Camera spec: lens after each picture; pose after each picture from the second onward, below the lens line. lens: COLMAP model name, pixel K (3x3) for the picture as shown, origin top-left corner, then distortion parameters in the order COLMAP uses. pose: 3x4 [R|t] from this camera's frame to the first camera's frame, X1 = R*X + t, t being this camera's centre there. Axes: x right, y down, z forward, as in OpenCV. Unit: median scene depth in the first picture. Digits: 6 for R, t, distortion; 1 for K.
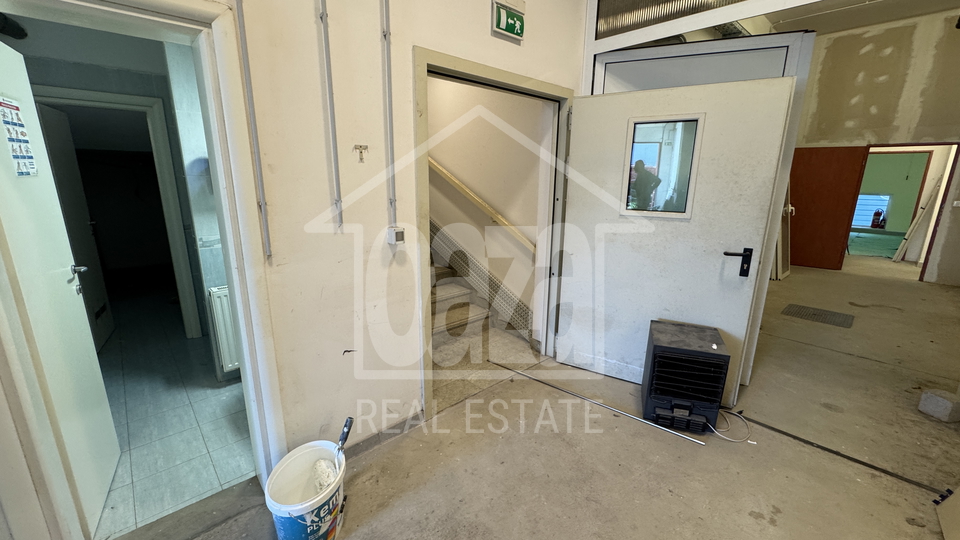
lens RADIAL K [[385.6, 0, 480.9], [0, 385.6, 267.3], [0, 0, 1]] dist [-0.002685, 0.000314]
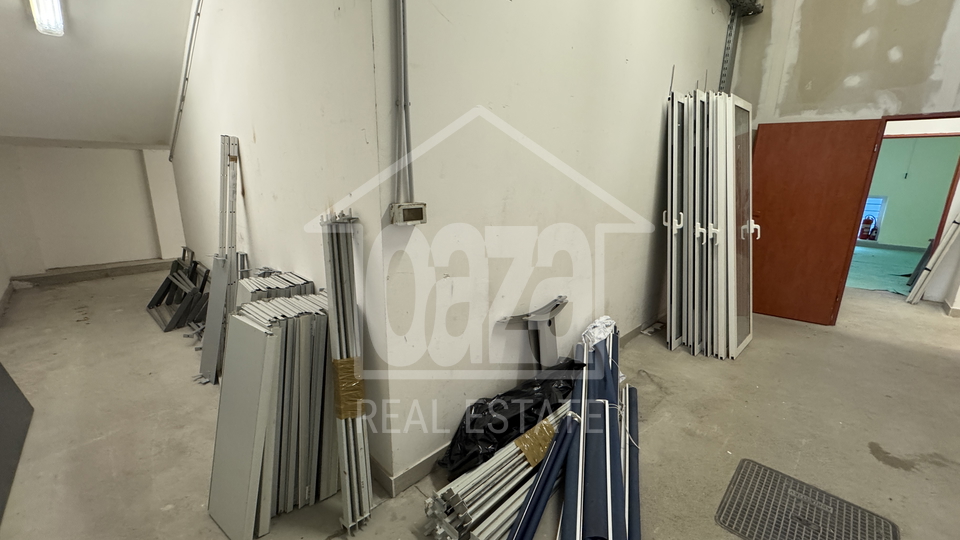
lens RADIAL K [[385.6, 0, 482.3], [0, 385.6, 265.7], [0, 0, 1]] dist [-0.002685, 0.000314]
pose [[0.999101, -0.000793, 0.042397, 0.818794], [0.000525, 0.999980, 0.006327, -0.212547], [-0.042401, -0.006299, 0.999081, 0.965239]]
